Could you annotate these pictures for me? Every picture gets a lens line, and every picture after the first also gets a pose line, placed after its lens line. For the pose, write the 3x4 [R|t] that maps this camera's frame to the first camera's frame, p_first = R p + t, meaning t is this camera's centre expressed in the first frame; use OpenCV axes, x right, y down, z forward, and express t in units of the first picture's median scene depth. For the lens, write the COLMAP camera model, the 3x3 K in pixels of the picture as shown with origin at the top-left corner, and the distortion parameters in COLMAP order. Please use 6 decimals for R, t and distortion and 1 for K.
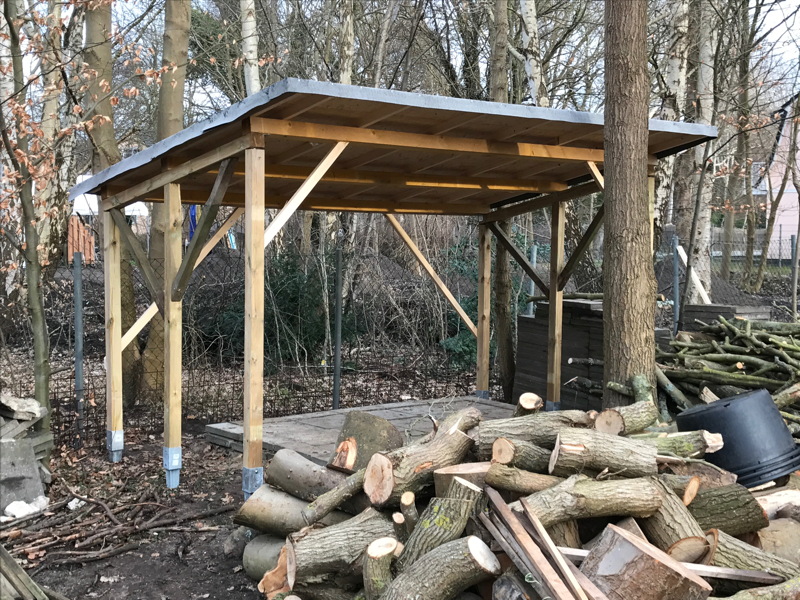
lens RADIAL K [[1034.5, 0, 399.7], [0, 1034.5, 298.7], [0, 0, 1]] dist [0.103608, 0.000000]
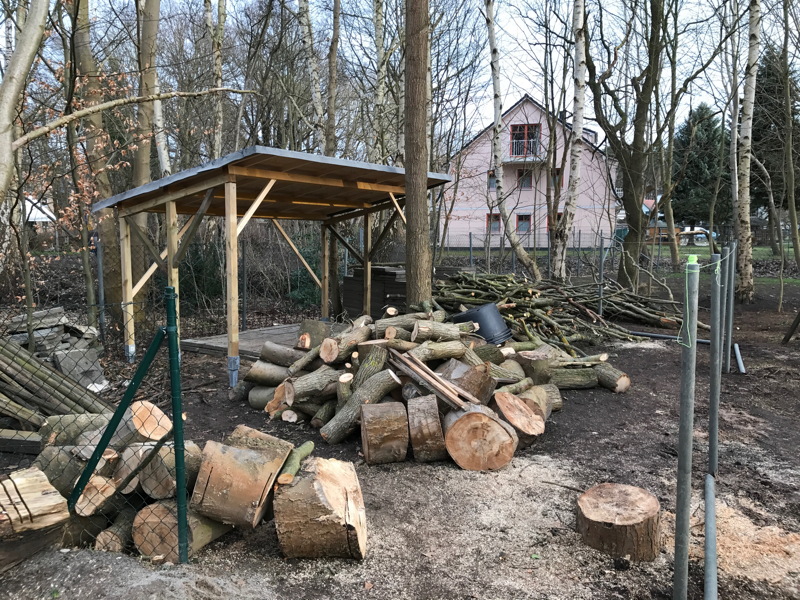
lens RADIAL K [[661.9, 0, 400.2], [0, 661.9, 300.5], [0, 0, 1]] dist [-0.044061, -0.008438]
pose [[0.952724, -0.030684, 0.302285, -0.209305], [0.019276, 0.998987, 0.040651, 0.020818], [-0.303226, -0.032902, 0.952350, -0.200658]]
